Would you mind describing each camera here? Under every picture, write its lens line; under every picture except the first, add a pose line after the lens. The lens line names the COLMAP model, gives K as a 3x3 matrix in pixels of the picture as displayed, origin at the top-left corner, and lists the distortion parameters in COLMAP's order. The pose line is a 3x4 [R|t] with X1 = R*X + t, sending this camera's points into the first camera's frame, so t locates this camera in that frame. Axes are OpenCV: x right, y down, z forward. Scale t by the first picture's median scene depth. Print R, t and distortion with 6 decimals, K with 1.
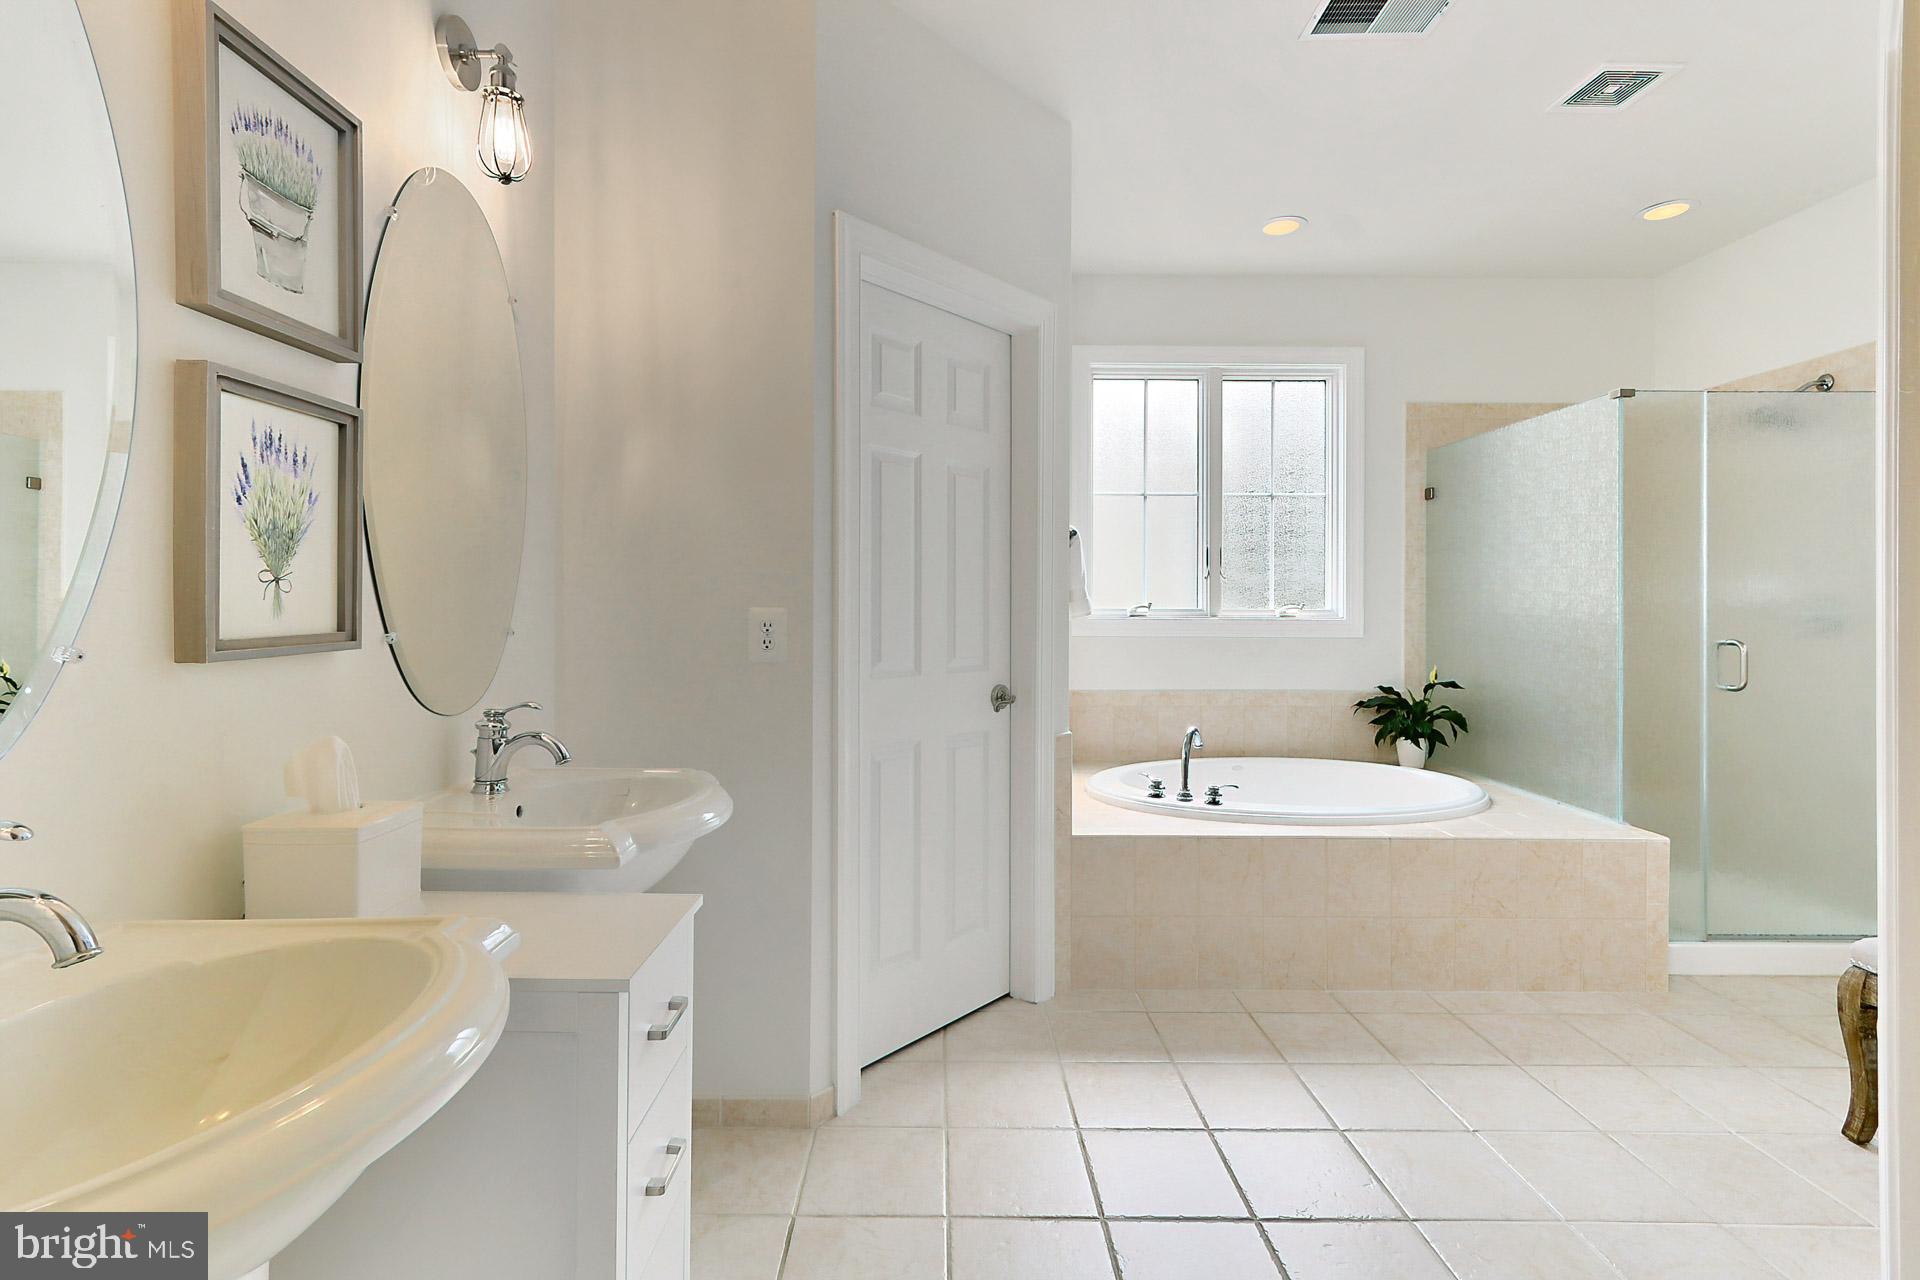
lens RADIAL K [[886.0, 0, 948.3], [0, 886.0, 610.1], [0, 0, 1]] dist [-0.000750, 0.002156]
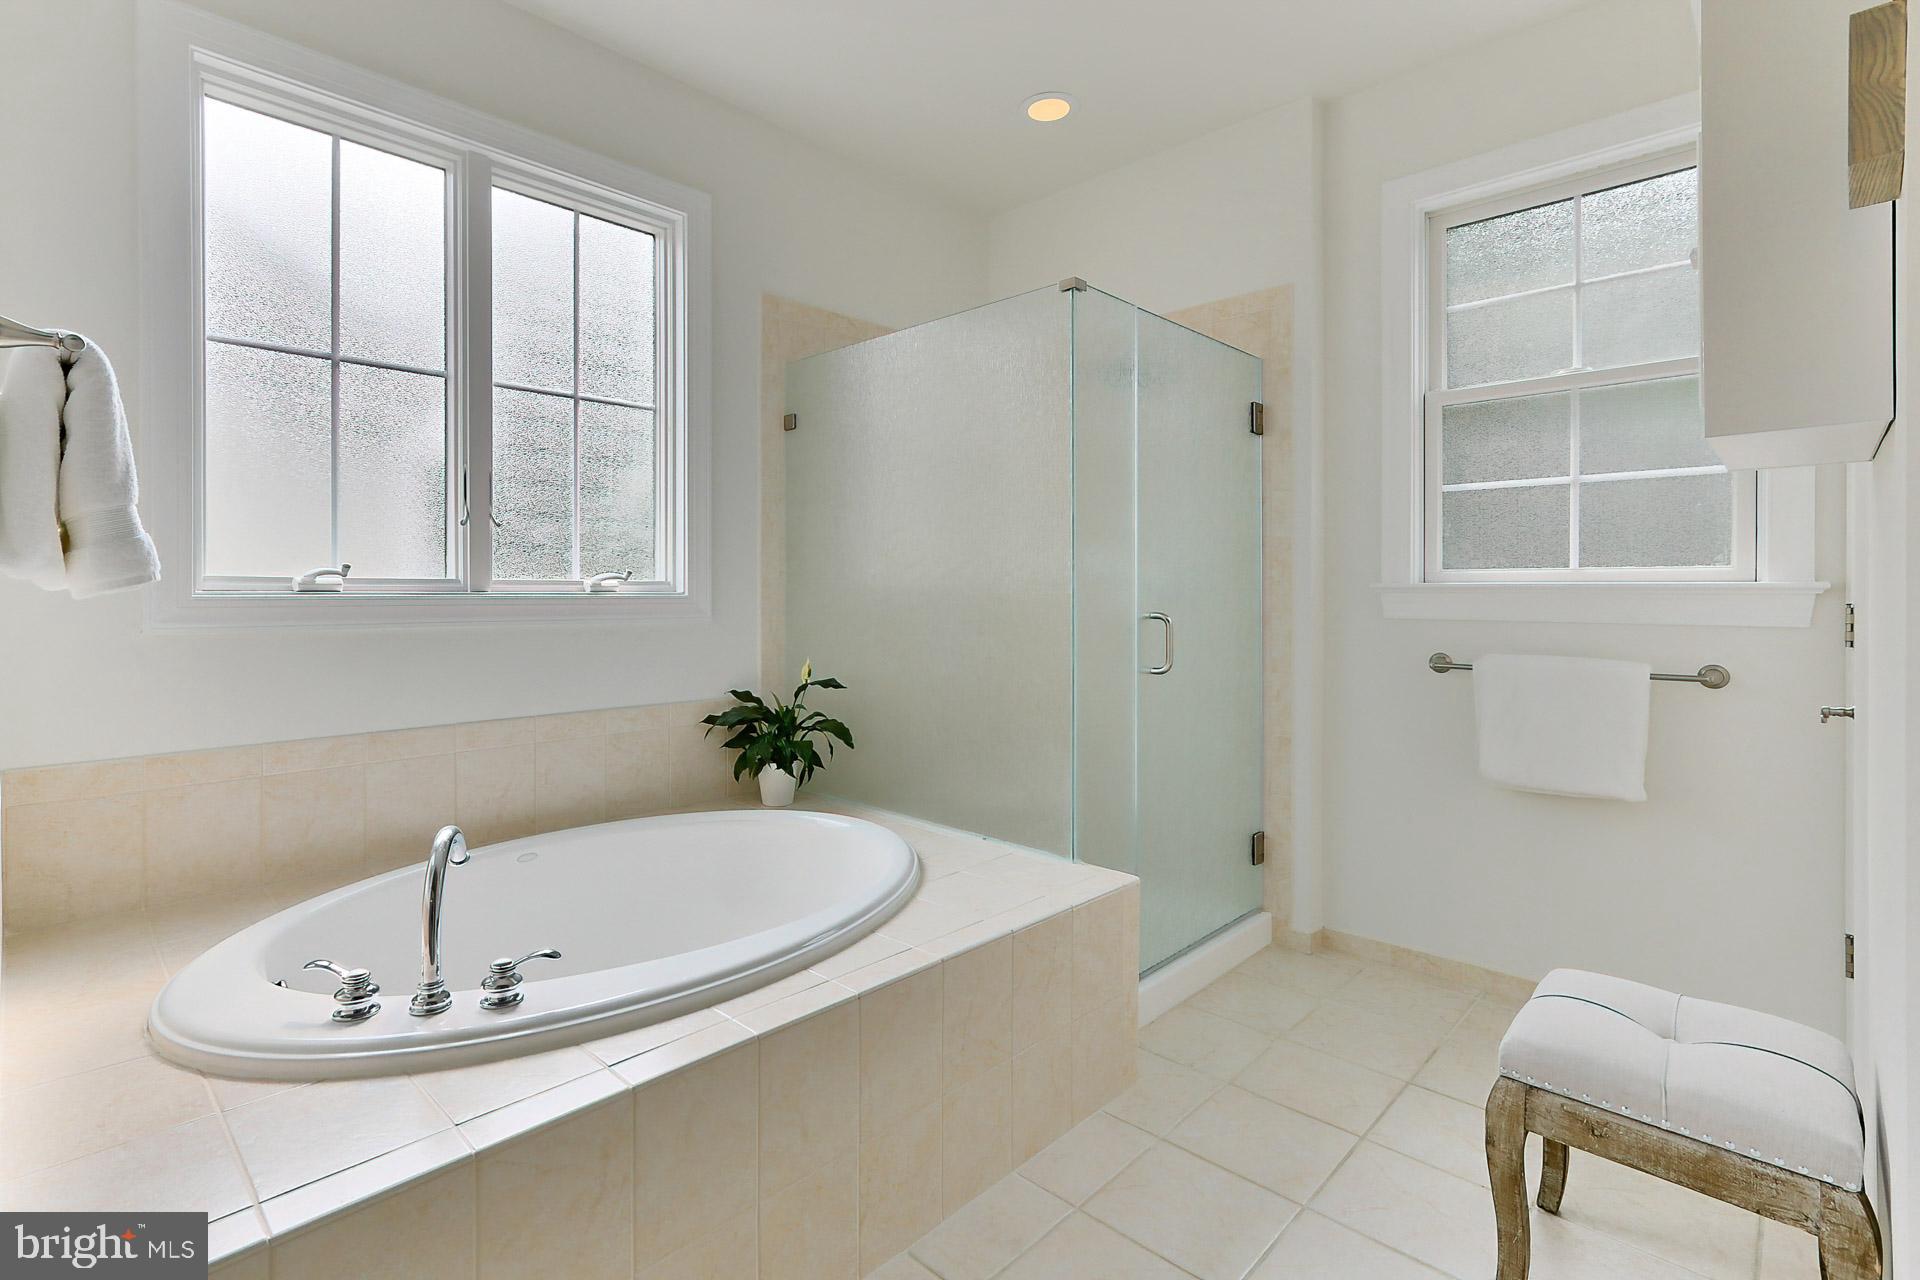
lens RADIAL K [[886.0, 0, 918.0], [0, 886.0, 596.5], [0, 0, 1]] dist [-0.000750, 0.002156]
pose [[0.711155, -0.005826, 0.703011, 0.105706], [0.004777, 0.999983, 0.003455, 0.010650], [-0.703019, 0.000902, 0.711171, 0.416962]]
